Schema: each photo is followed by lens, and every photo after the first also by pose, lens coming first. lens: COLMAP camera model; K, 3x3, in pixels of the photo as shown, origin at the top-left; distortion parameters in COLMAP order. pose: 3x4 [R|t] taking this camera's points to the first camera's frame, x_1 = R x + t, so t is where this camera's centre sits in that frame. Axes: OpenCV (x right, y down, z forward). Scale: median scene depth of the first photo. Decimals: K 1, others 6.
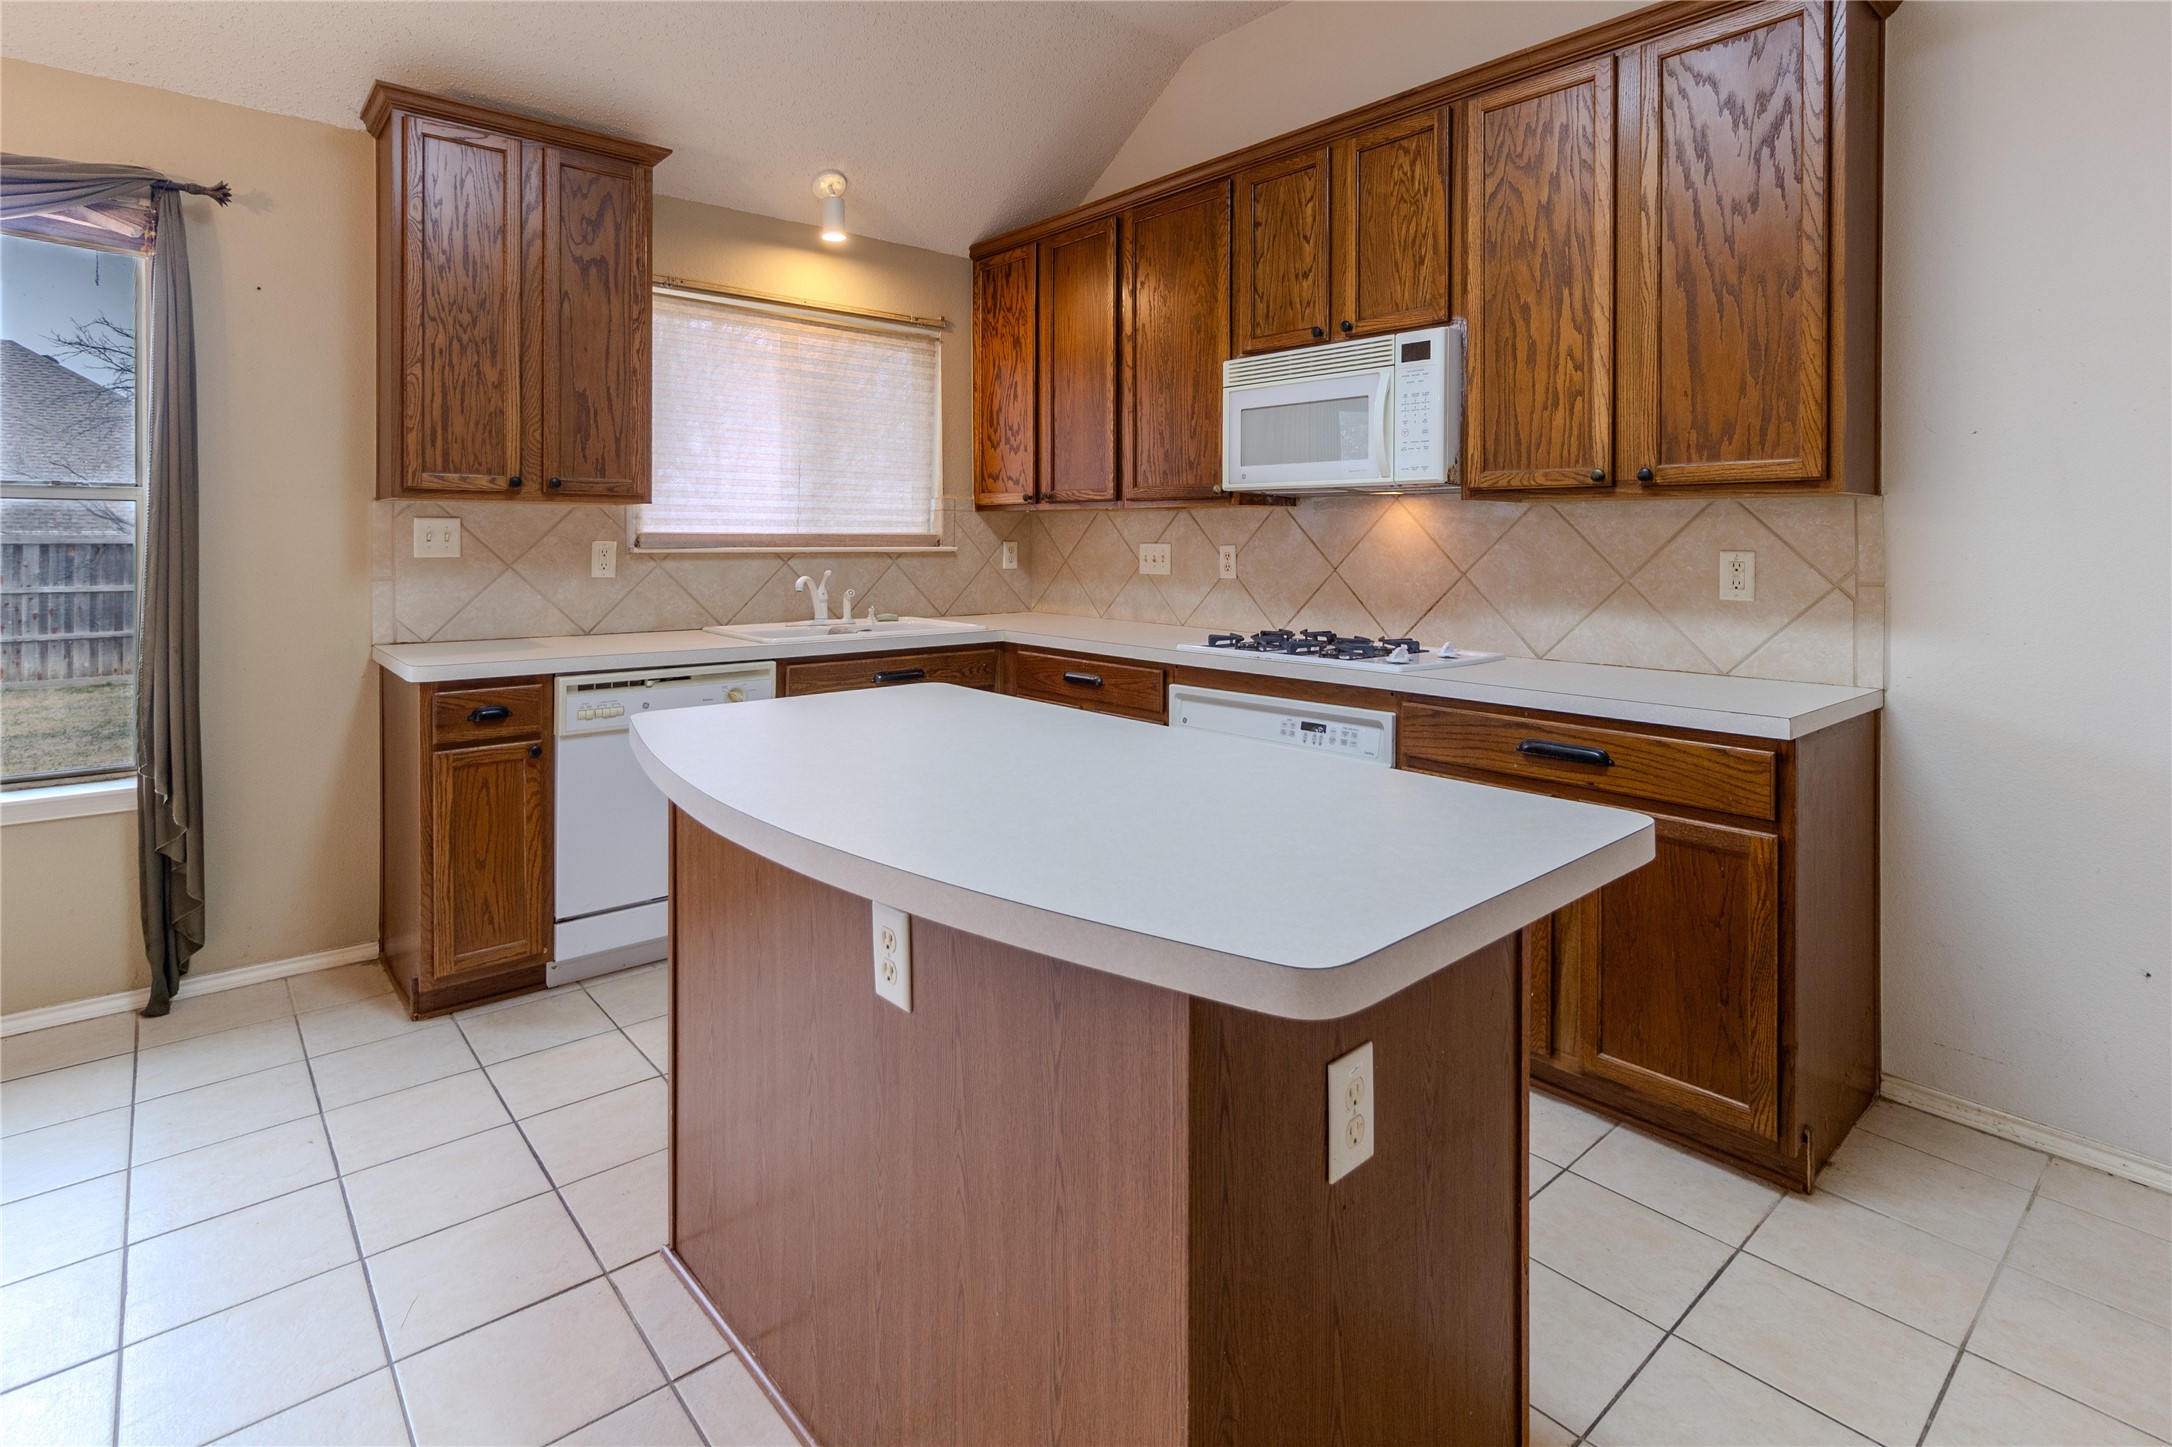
lens RADIAL K [[1065.6, 0, 1086.9], [0, 1065.6, 540.8], [0, 0, 1]] dist [0.000641, -0.000242]
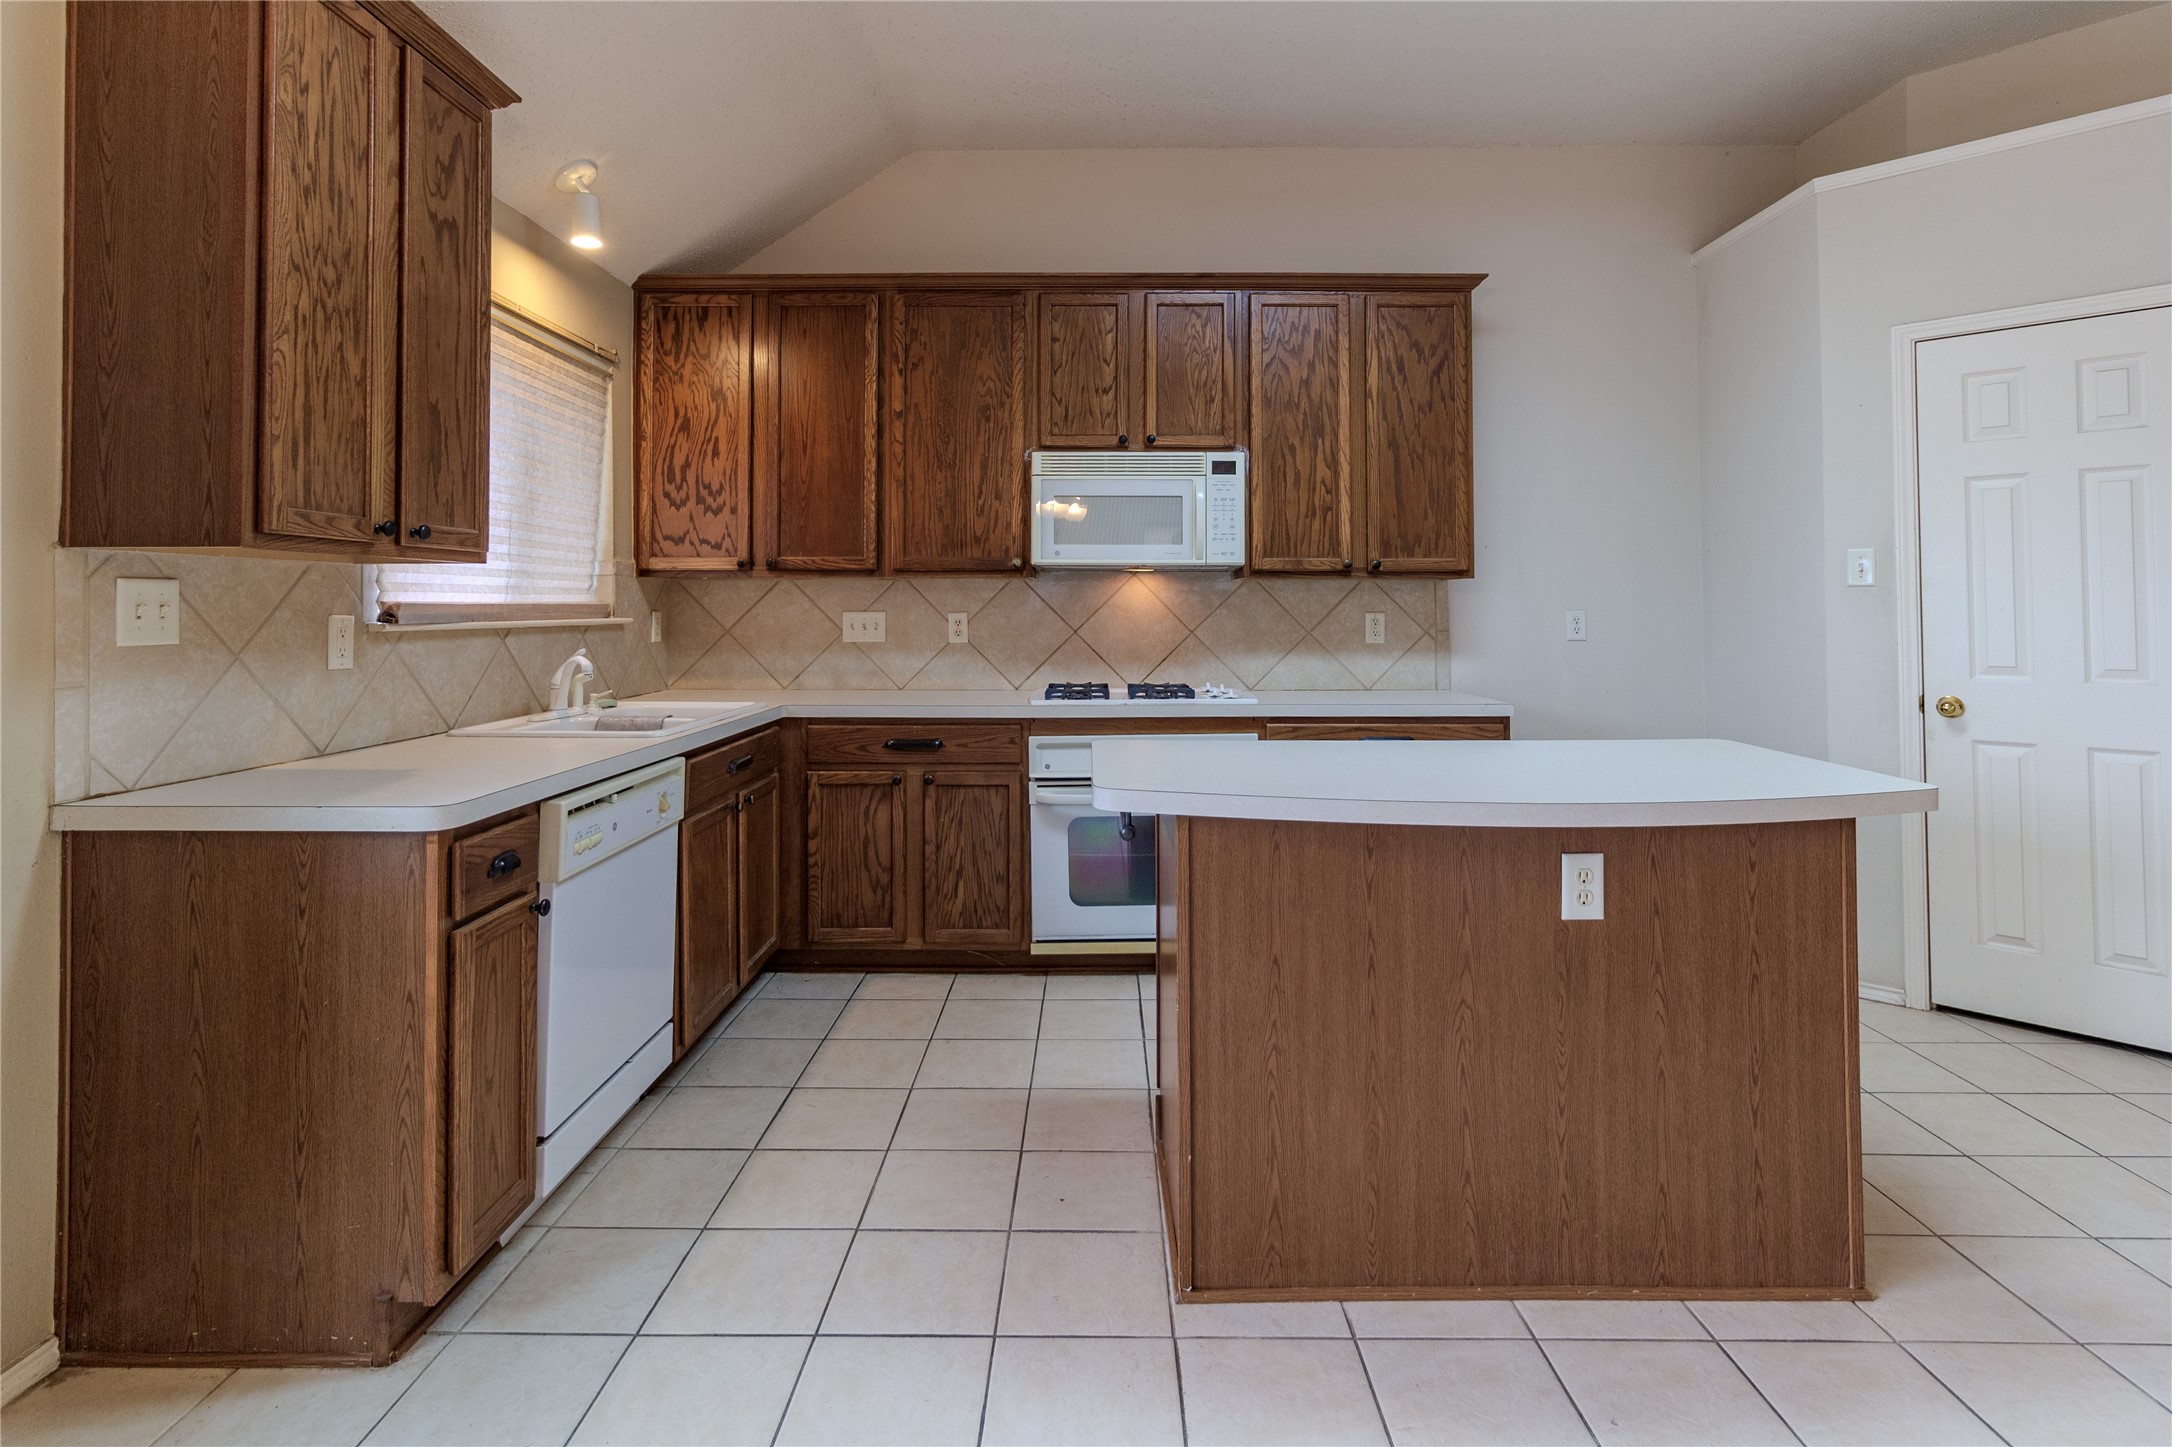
lens RADIAL K [[1051.2, 0, 1087.4], [0, 1051.2, 580.8], [0, 0, 1]] dist [0.001143, -0.000005]
pose [[0.662030, 0.012639, 0.749370, -0.723894], [0.006203, 0.999731, -0.022342, -0.004457], [-0.749451, 0.019440, 0.661774, 0.222854]]
